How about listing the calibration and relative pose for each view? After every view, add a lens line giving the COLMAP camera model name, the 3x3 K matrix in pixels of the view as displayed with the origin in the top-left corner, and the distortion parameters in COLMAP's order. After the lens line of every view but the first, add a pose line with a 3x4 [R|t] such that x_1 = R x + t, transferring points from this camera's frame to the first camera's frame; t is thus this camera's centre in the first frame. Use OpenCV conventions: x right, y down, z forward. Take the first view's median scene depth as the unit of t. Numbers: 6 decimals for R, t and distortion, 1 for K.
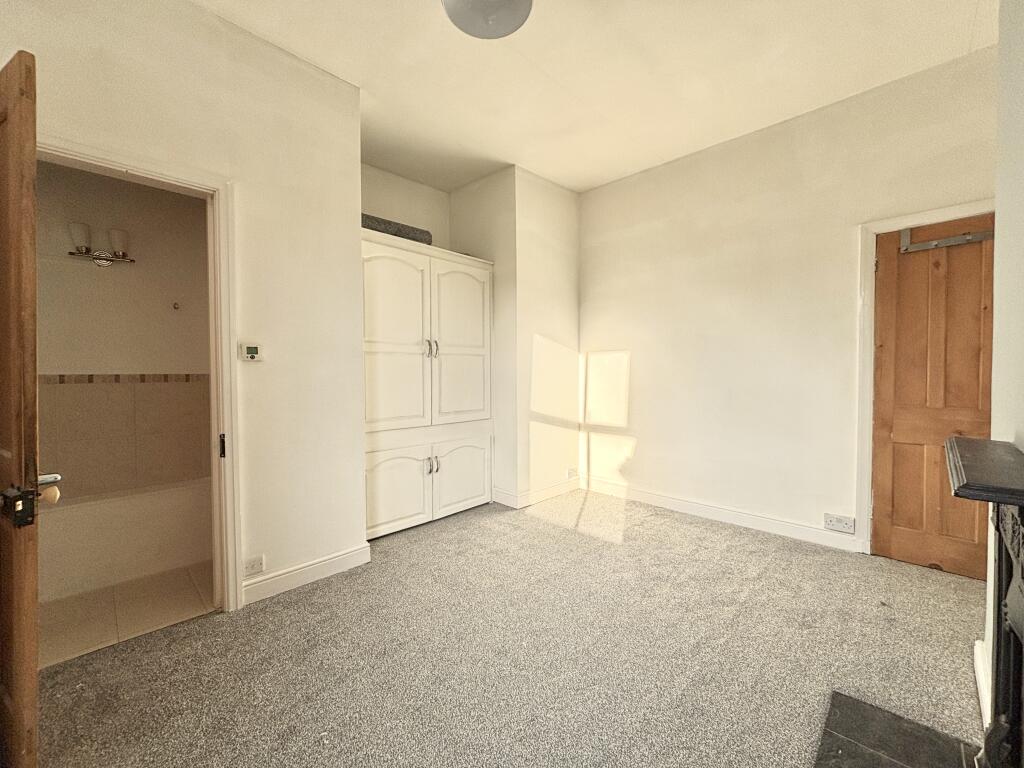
lens RADIAL K [[413.5, 0, 512.0], [0, 413.5, 384.0], [0, 0, 1]] dist [0.003065, 0.000451]
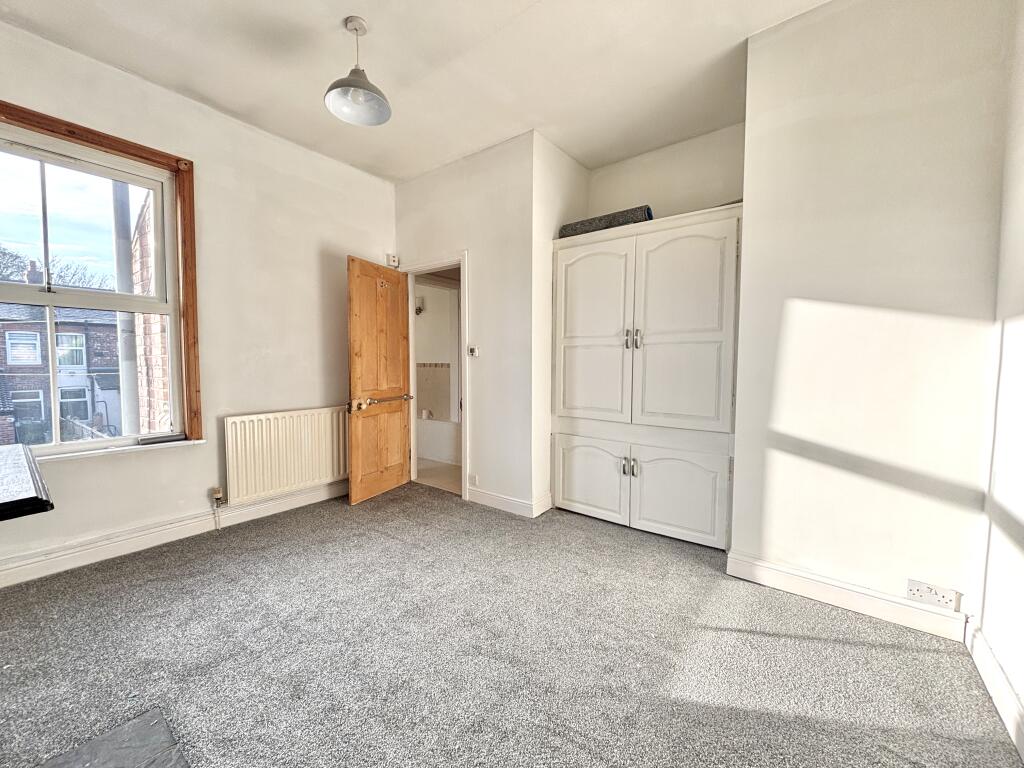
lens RADIAL K [[406.2, 0, 512.0], [0, 406.2, 384.0], [0, 0, 1]] dist [-0.001124, -0.000075]
pose [[0.116366, 0.058841, -0.991462, 0.697864], [-0.033814, 0.997900, 0.055254, -0.028601], [0.992631, 0.027096, 0.118112, 0.669466]]
